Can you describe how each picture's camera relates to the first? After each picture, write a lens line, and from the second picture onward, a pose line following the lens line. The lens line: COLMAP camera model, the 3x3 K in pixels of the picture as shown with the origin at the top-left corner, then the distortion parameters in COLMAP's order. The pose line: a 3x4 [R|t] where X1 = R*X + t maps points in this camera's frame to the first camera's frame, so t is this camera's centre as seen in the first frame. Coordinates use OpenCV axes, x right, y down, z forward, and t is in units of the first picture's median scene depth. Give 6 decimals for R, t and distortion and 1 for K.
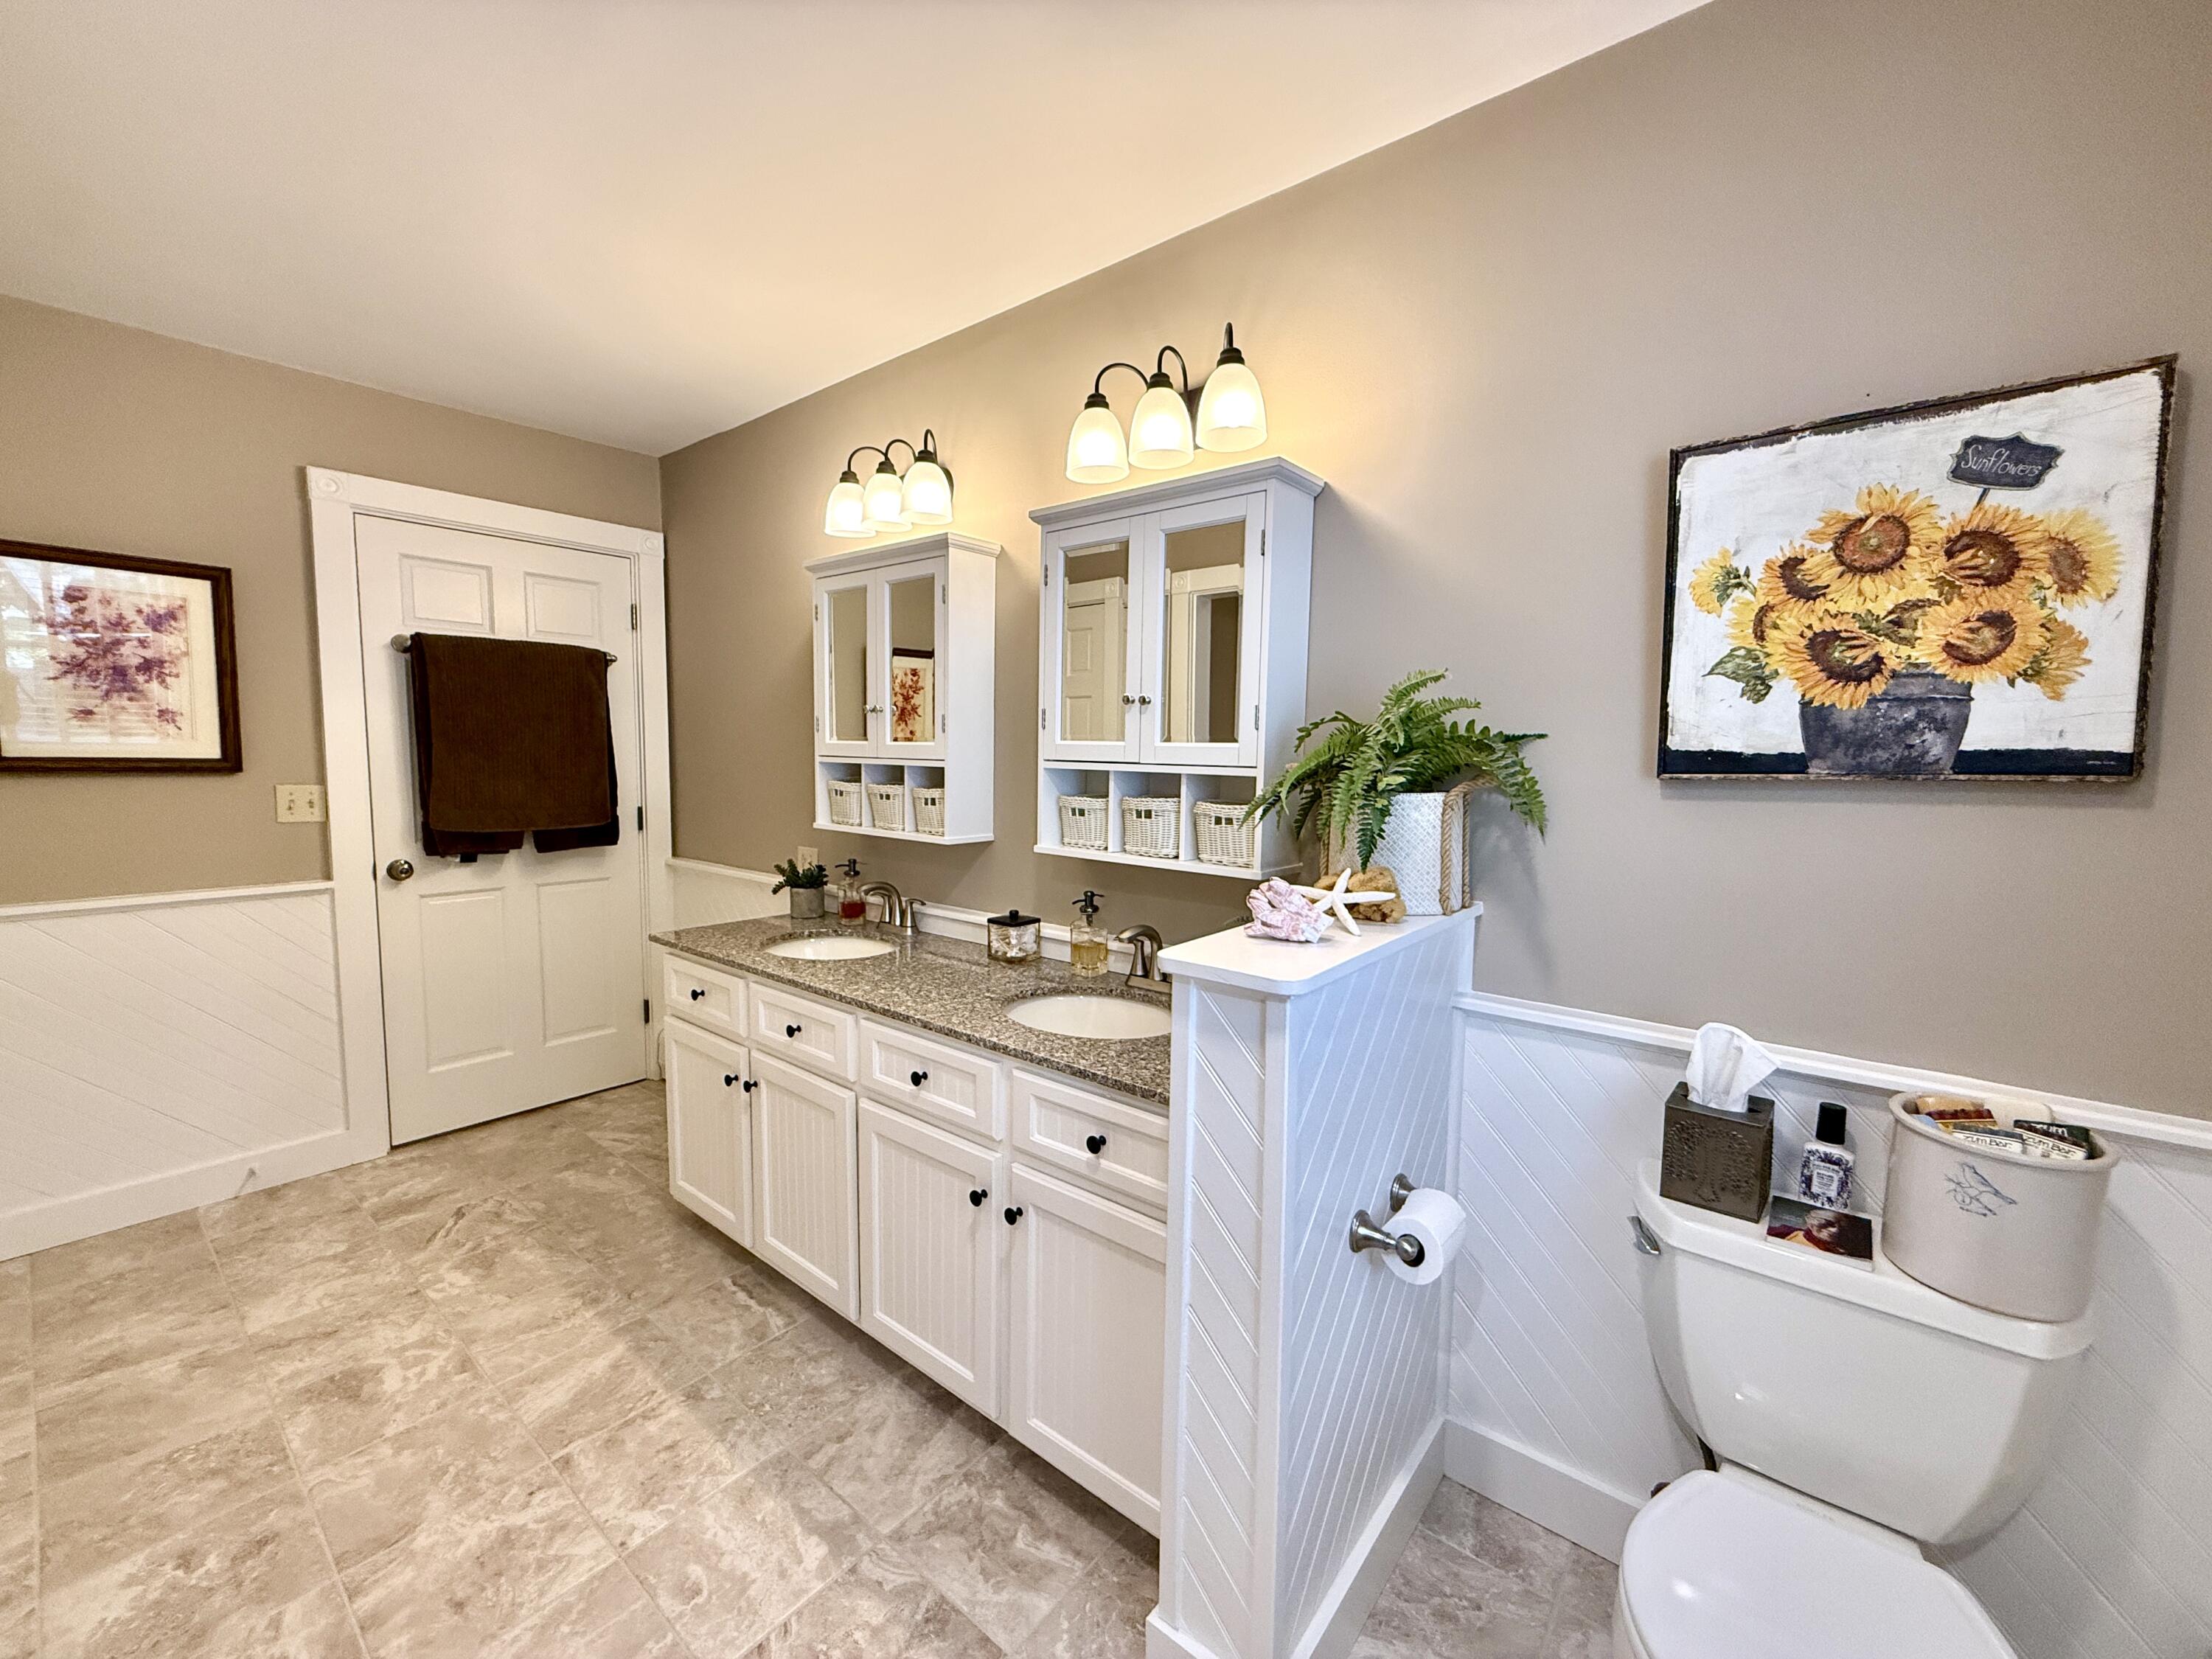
lens RADIAL K [[882.7, 0, 1101.2], [0, 882.7, 833.0], [0, 0, 1]] dist [-0.000135, -0.000056]
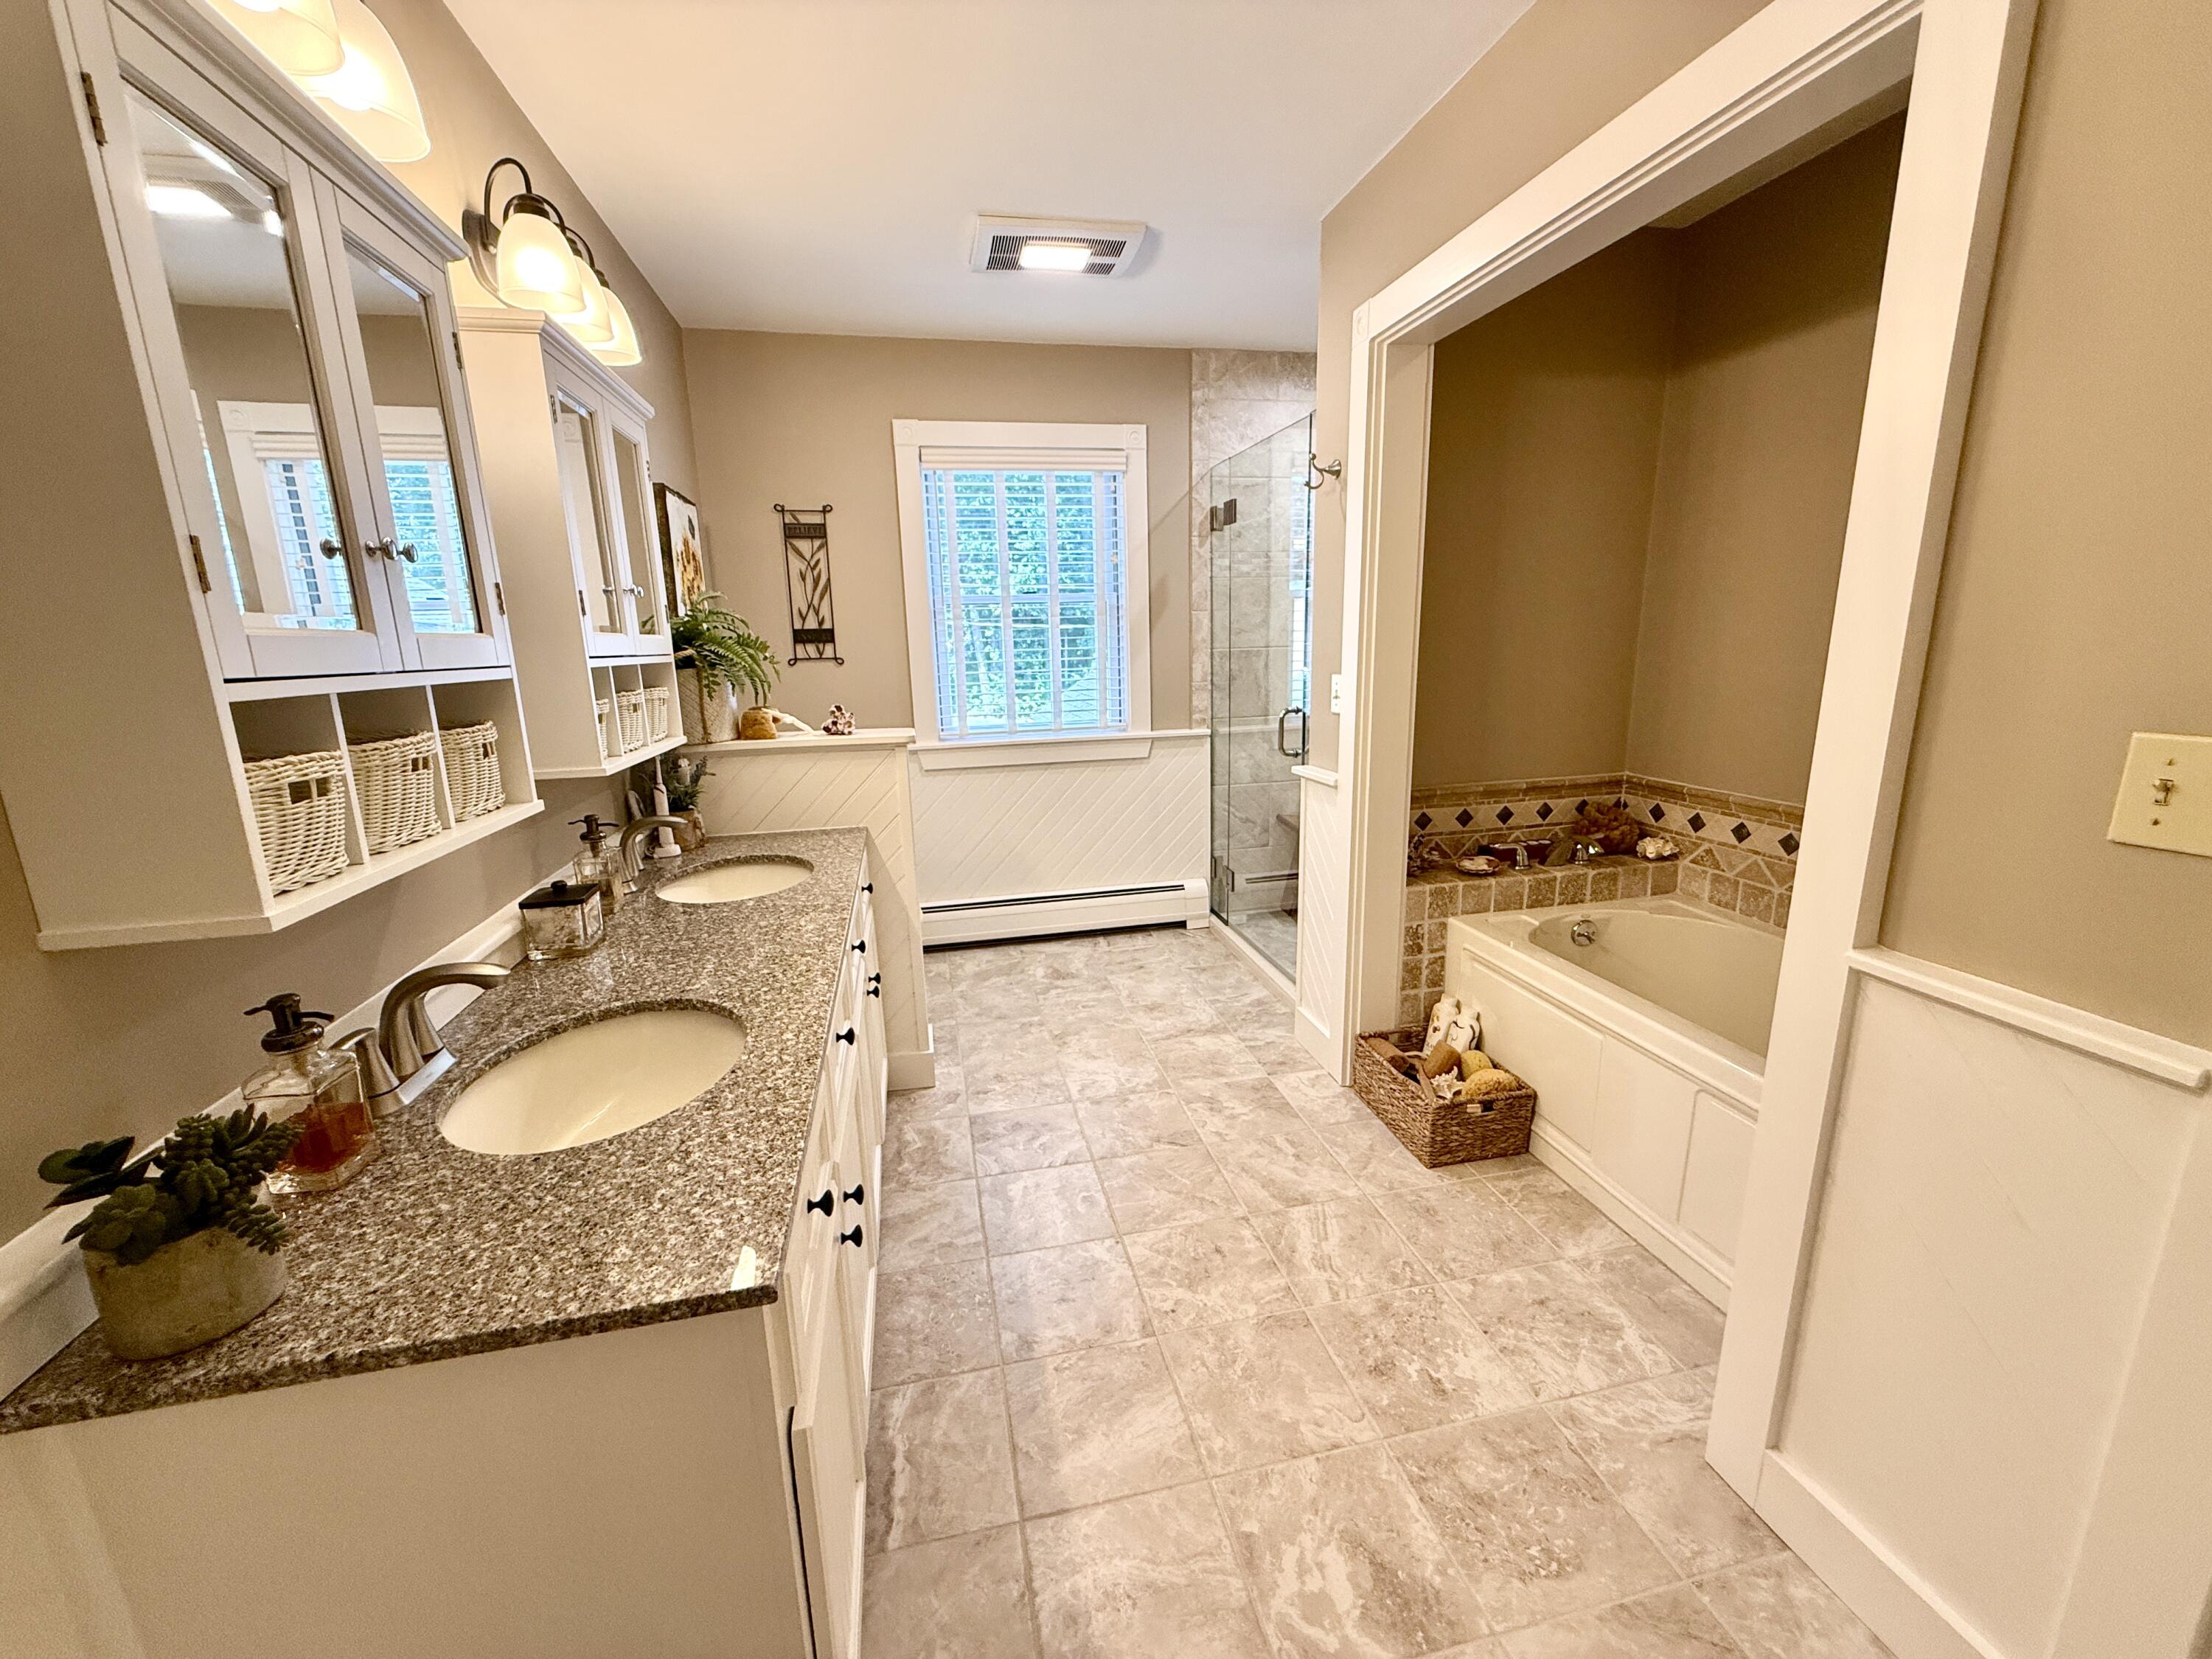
lens RADIAL K [[882.7, 0, 1101.2], [0, 882.7, 833.0], [0, 0, 1]] dist [-0.000135, -0.000056]
pose [[-0.786825, -0.143905, 0.600165, -1.134947], [0.044988, 0.956477, 0.288320, -0.161263], [-0.615535, 0.253857, -0.746106, 1.704283]]
